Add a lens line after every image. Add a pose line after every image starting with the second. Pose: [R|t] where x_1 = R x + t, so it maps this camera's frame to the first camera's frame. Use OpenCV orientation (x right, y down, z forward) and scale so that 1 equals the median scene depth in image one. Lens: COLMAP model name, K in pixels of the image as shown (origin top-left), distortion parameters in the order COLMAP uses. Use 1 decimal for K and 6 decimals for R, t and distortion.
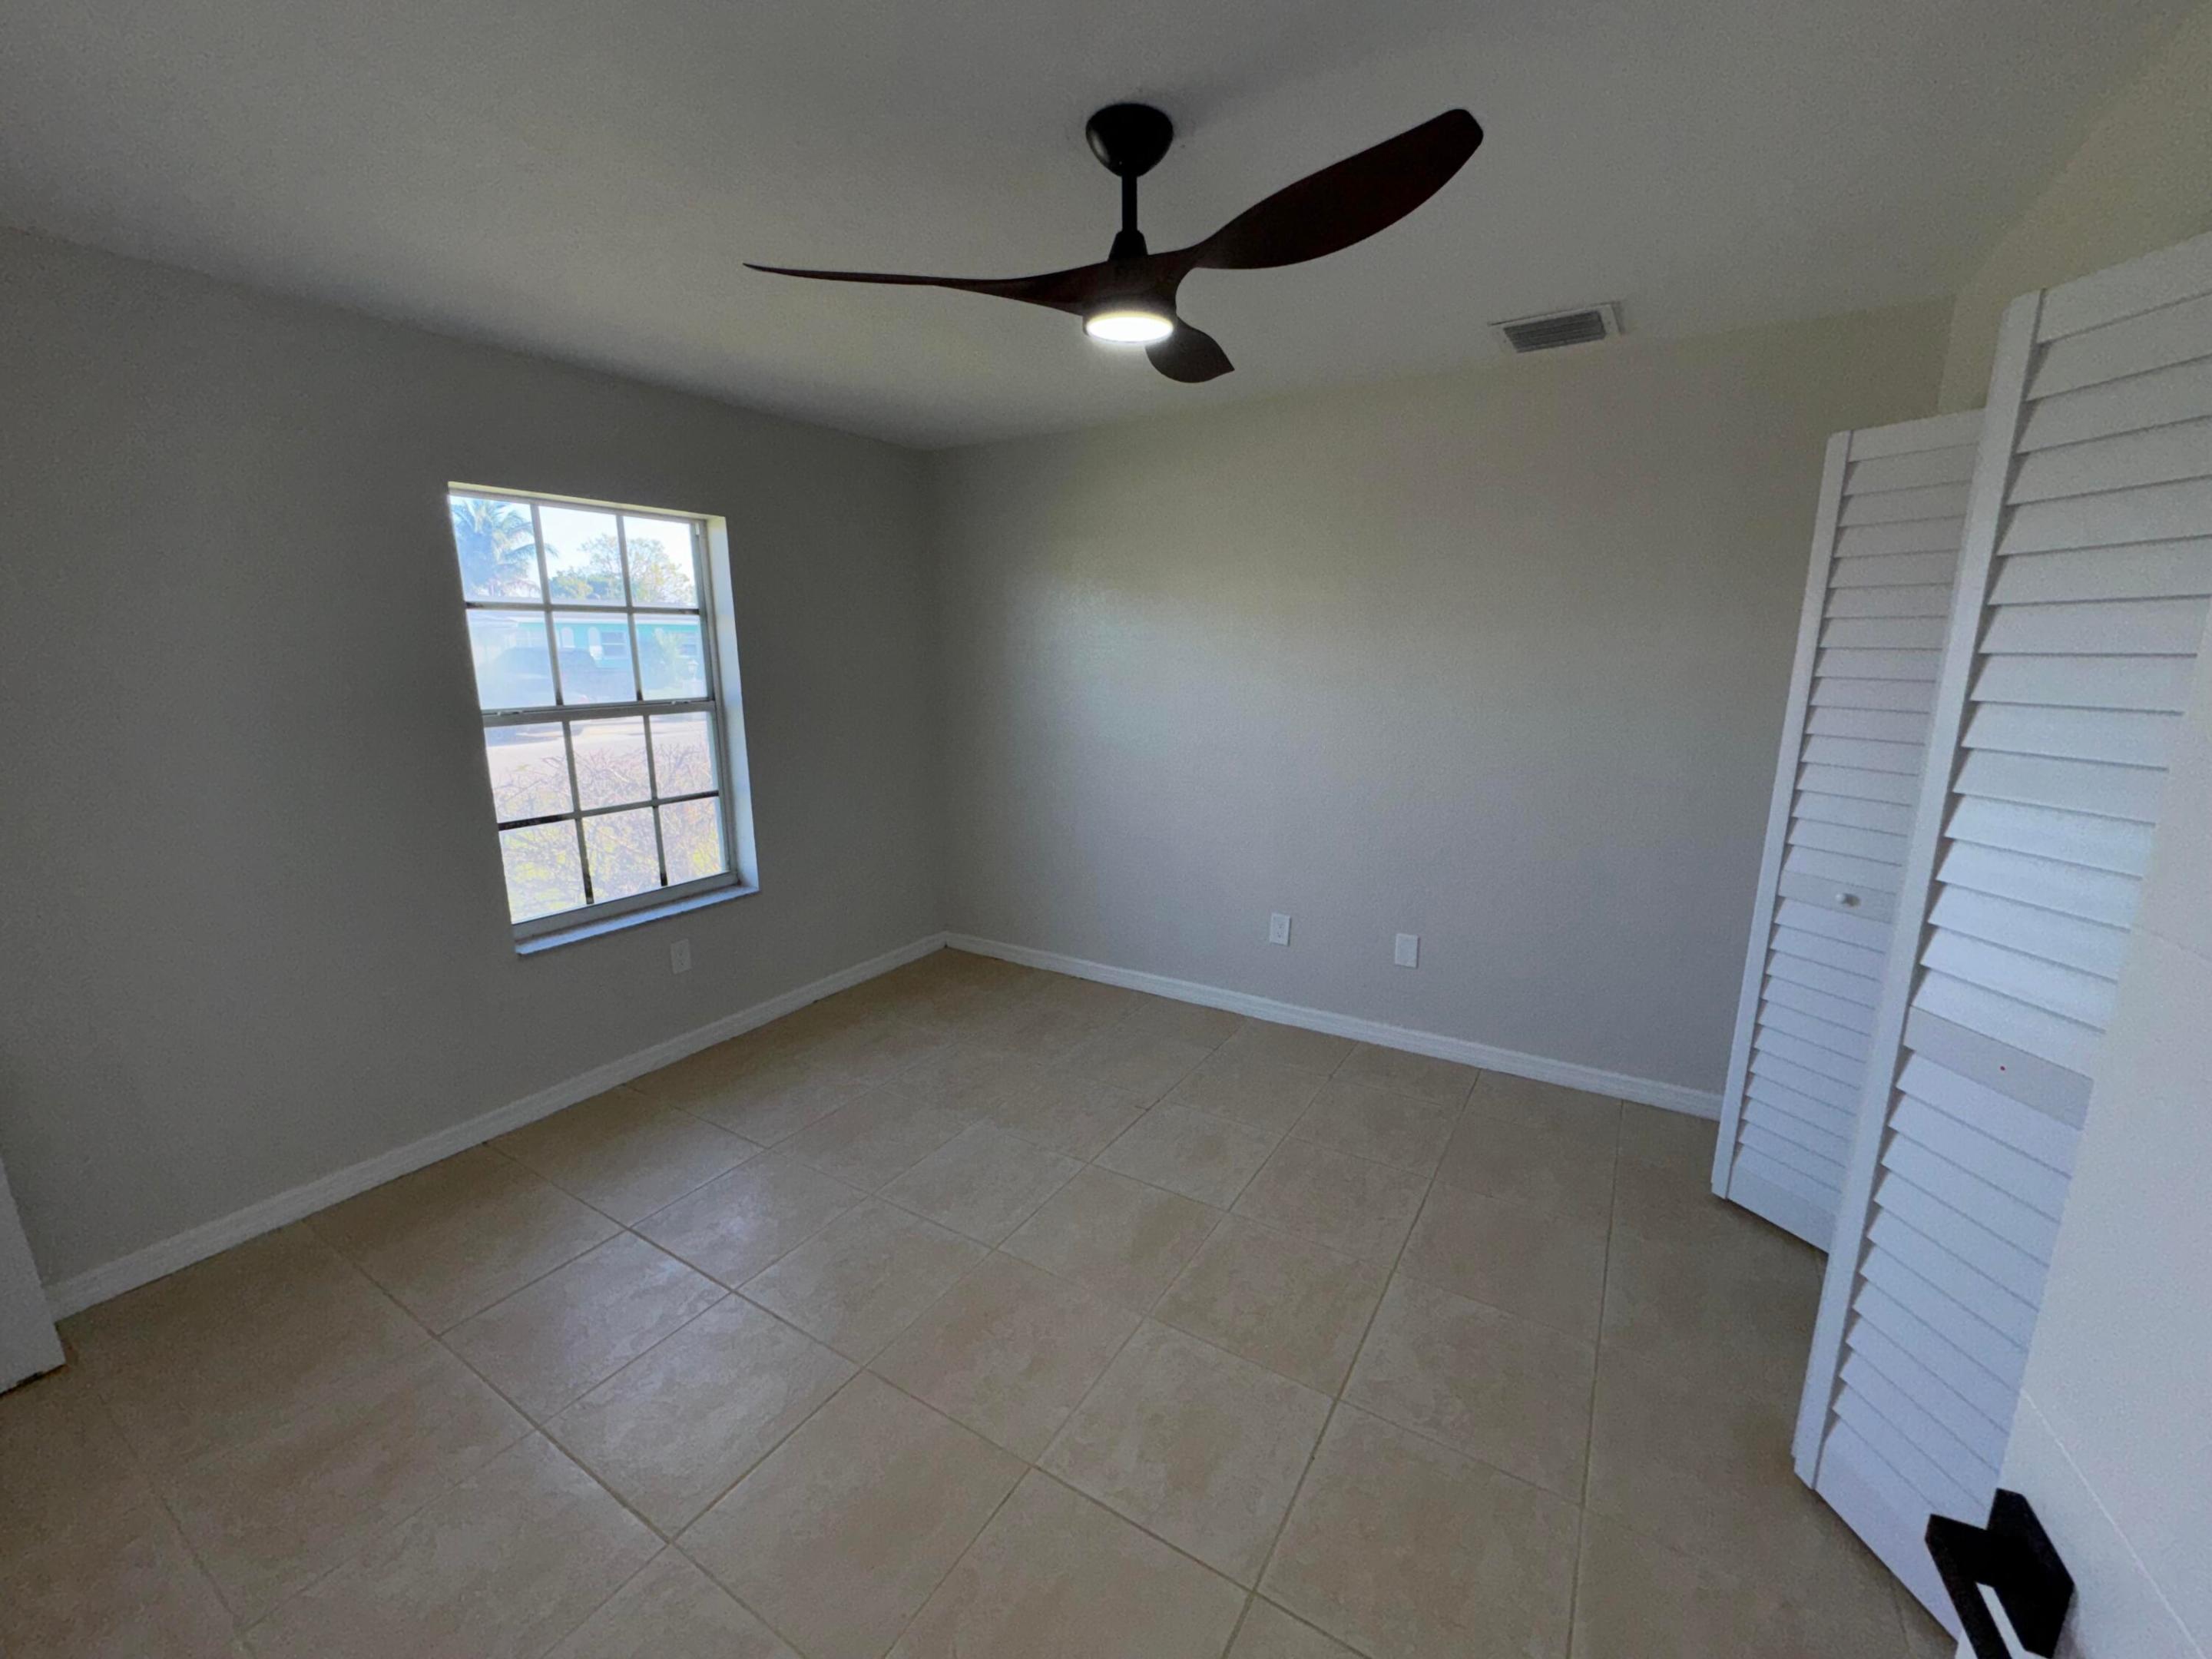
lens RADIAL K [[885.6, 0, 1106.0], [0, 885.6, 829.5], [0, 0, 1]] dist [-0.005590, 0.000617]
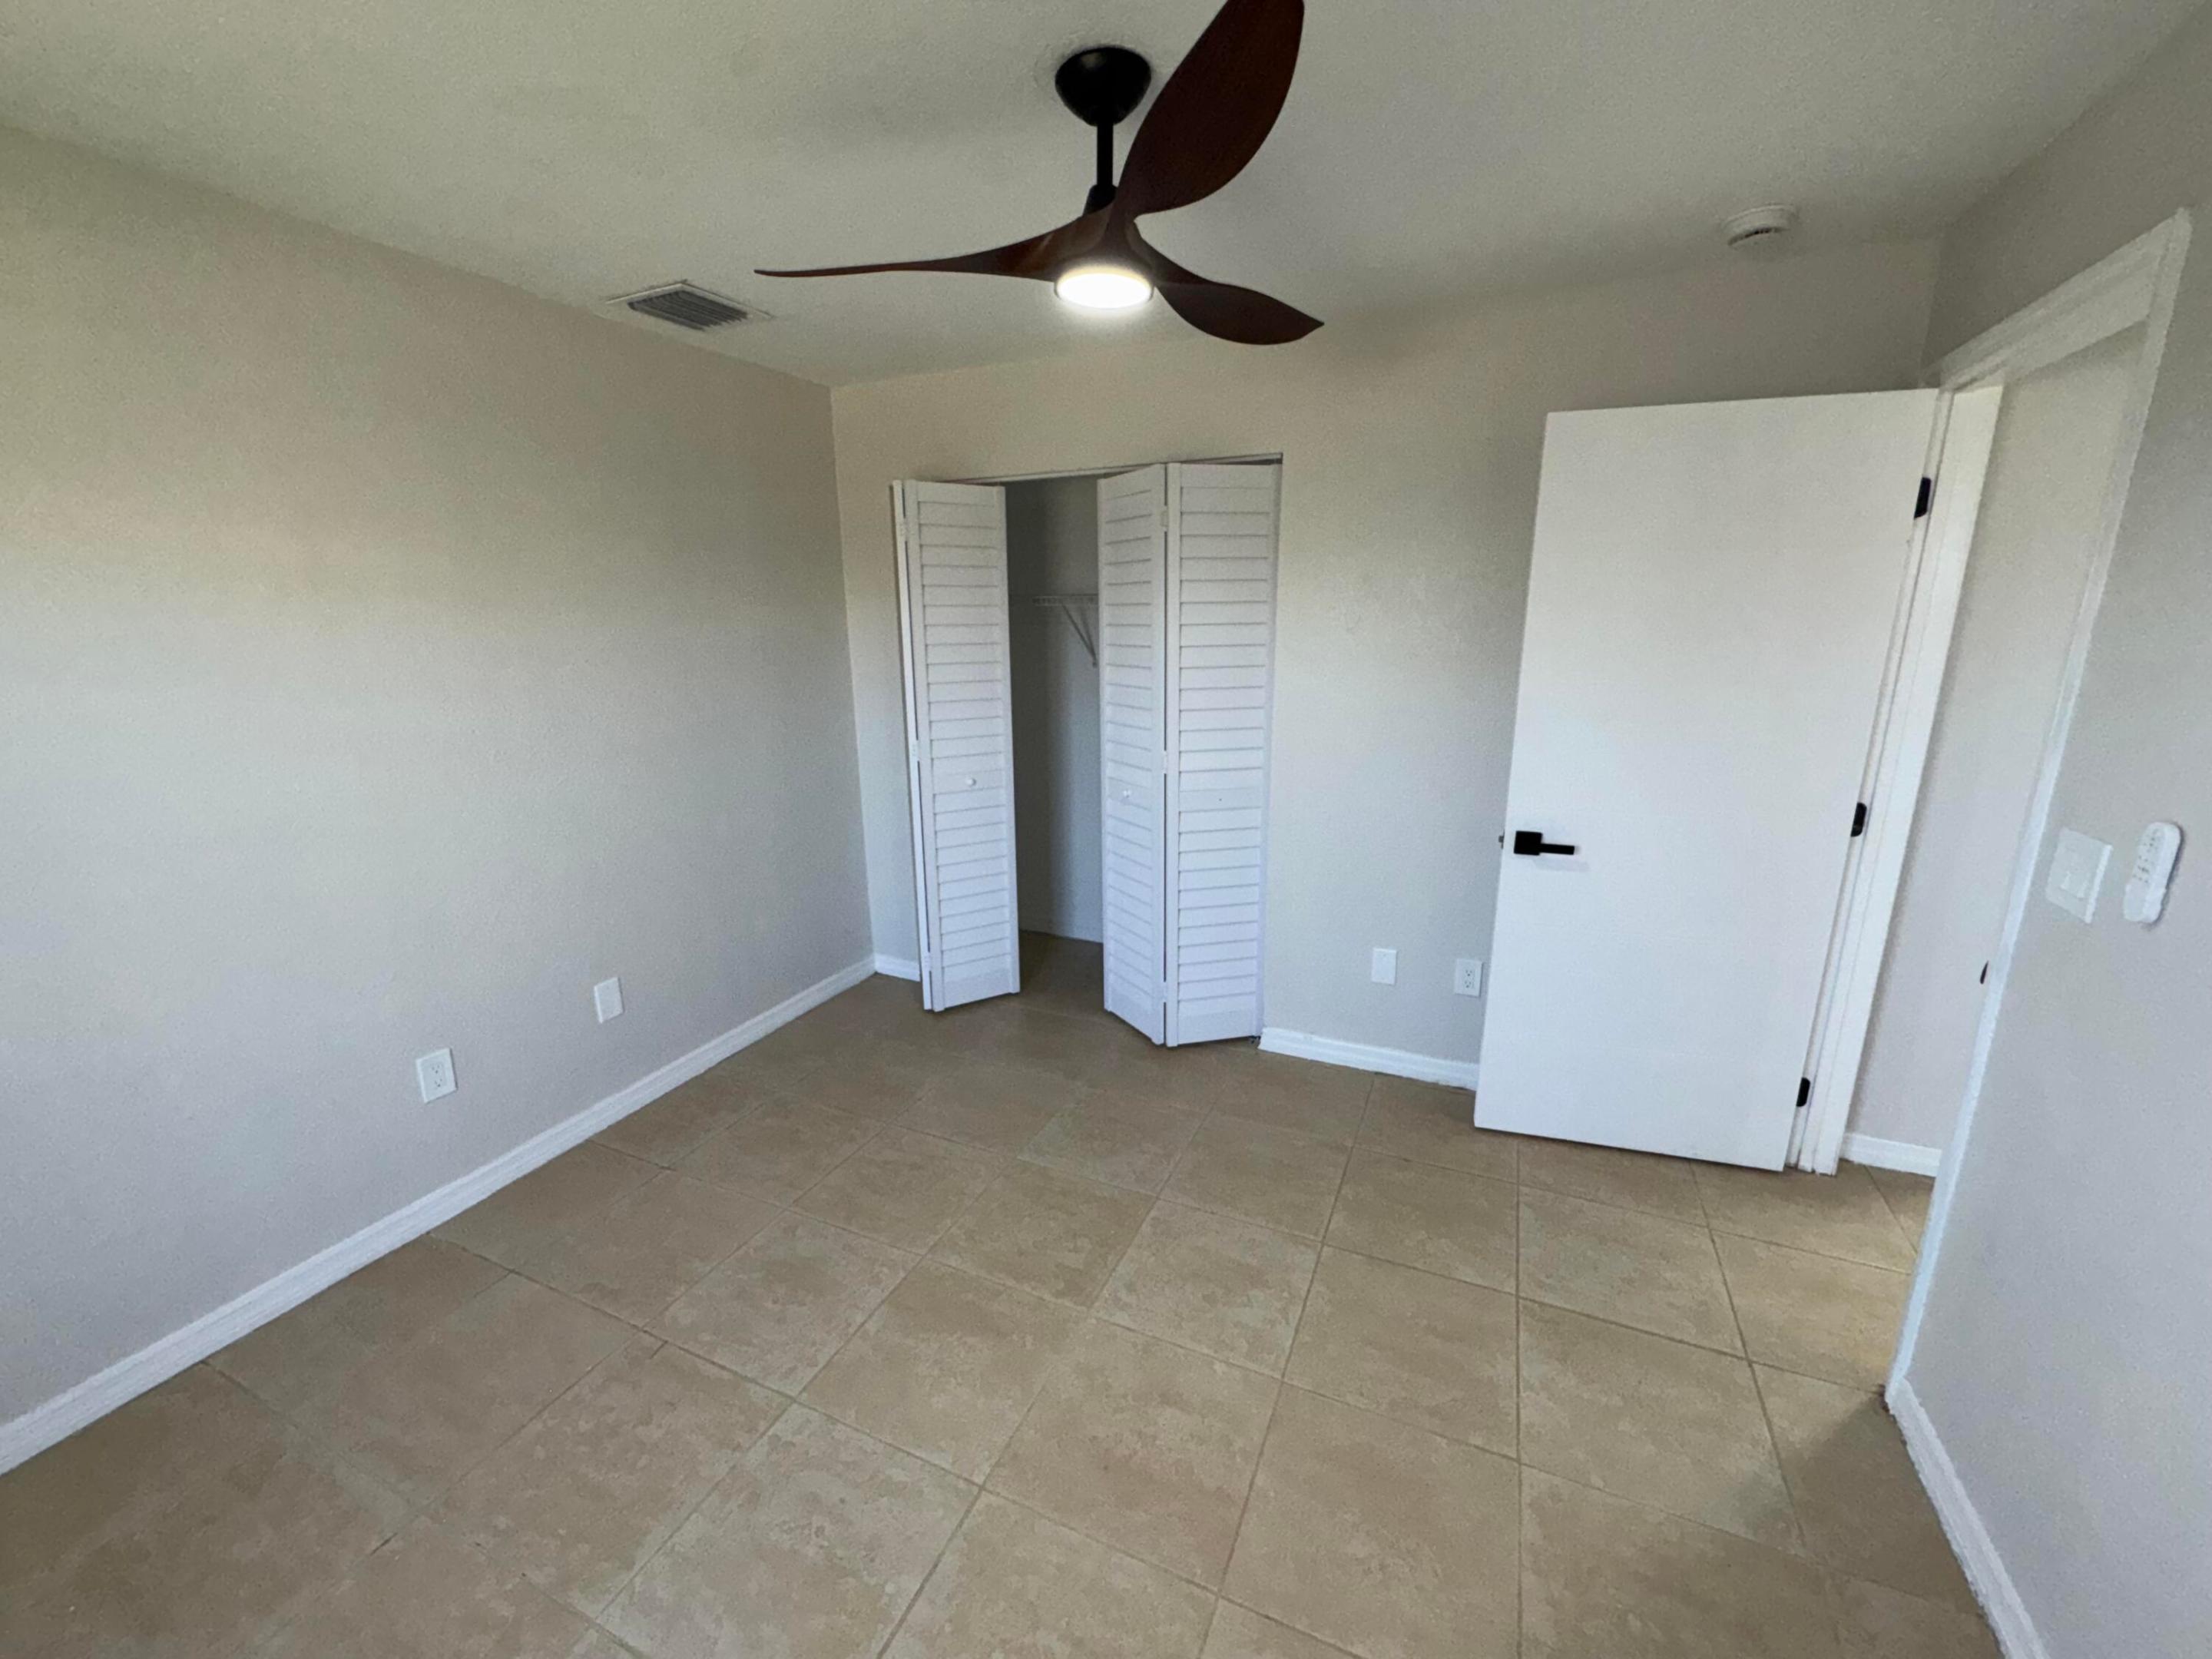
lens RADIAL K [[885.6, 0, 1106.0], [0, 885.6, 829.5], [0, 0, 1]] dist [-0.005590, 0.000617]
pose [[-0.126747, -0.233265, 0.964118, -0.677574], [0.212573, 0.942988, 0.256099, -0.178702], [-0.968890, 0.237405, -0.069934, 0.802326]]
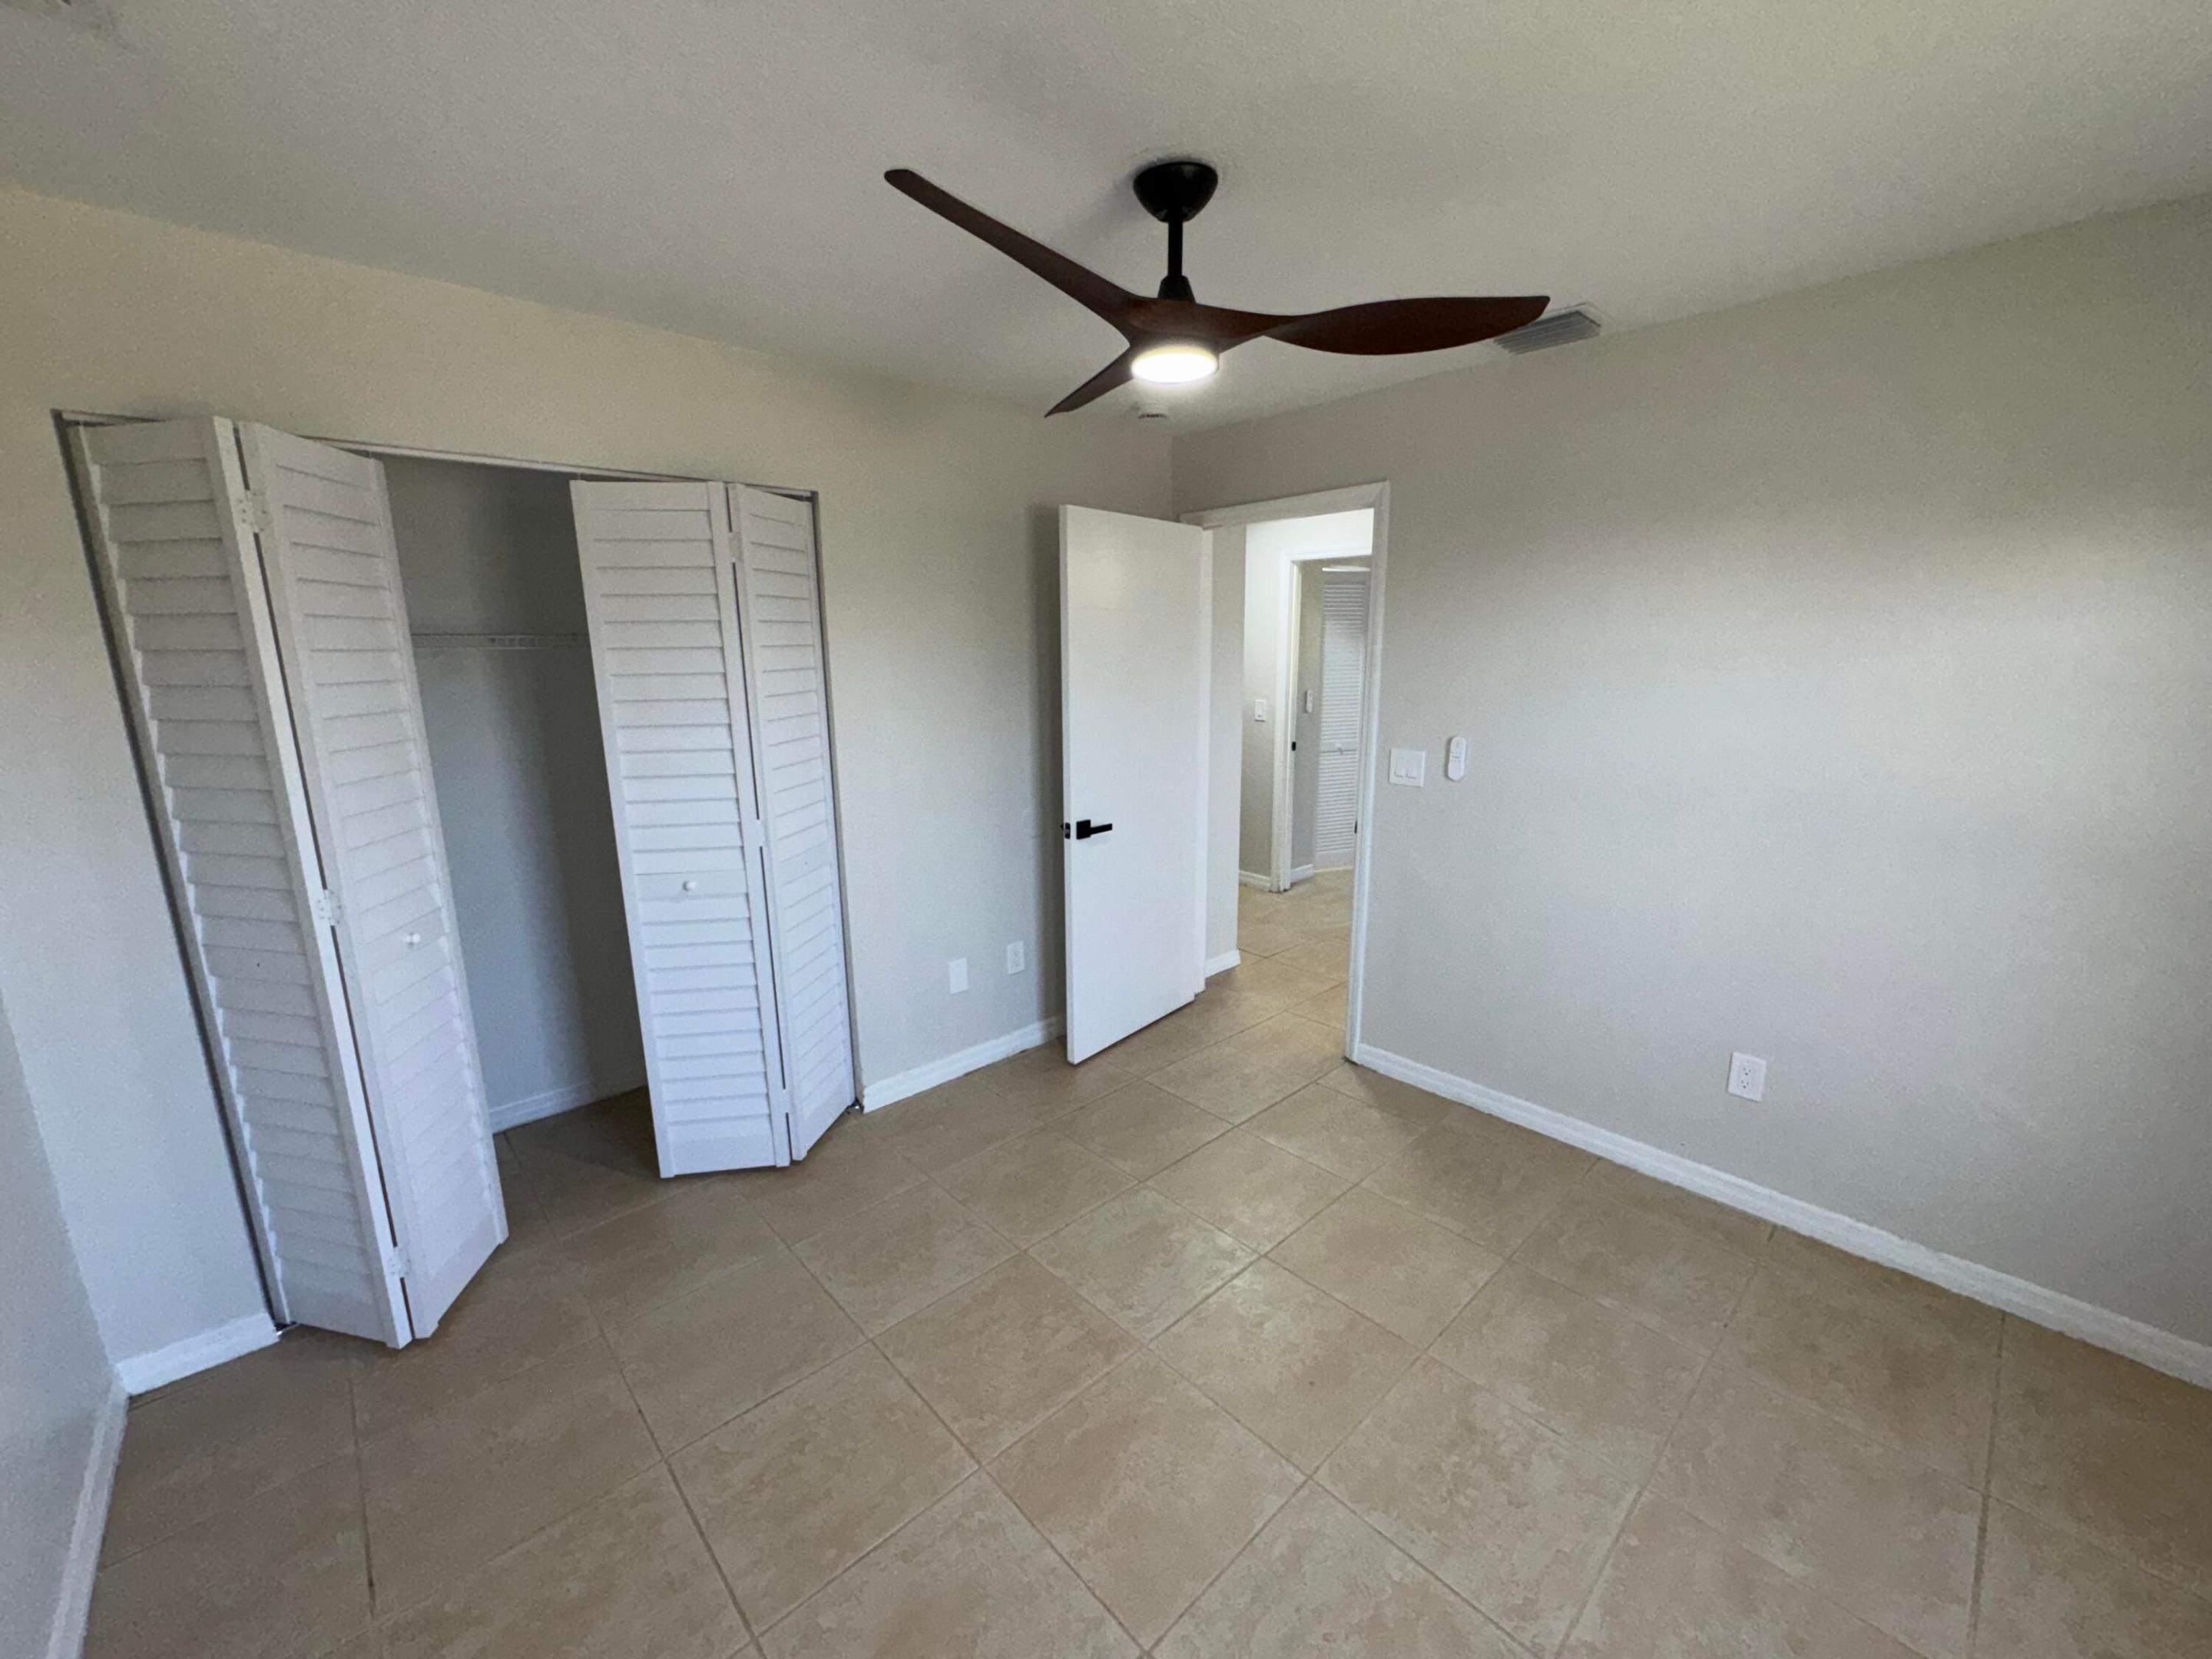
lens RADIAL K [[885.6, 0, 1106.0], [0, 885.6, 829.5], [0, 0, 1]] dist [-0.005590, 0.000617]
pose [[-0.963685, -0.042390, 0.263657, -0.129249], [0.067238, 0.916995, 0.393192, -0.322280], [-0.258440, 0.396641, -0.880843, 1.439000]]
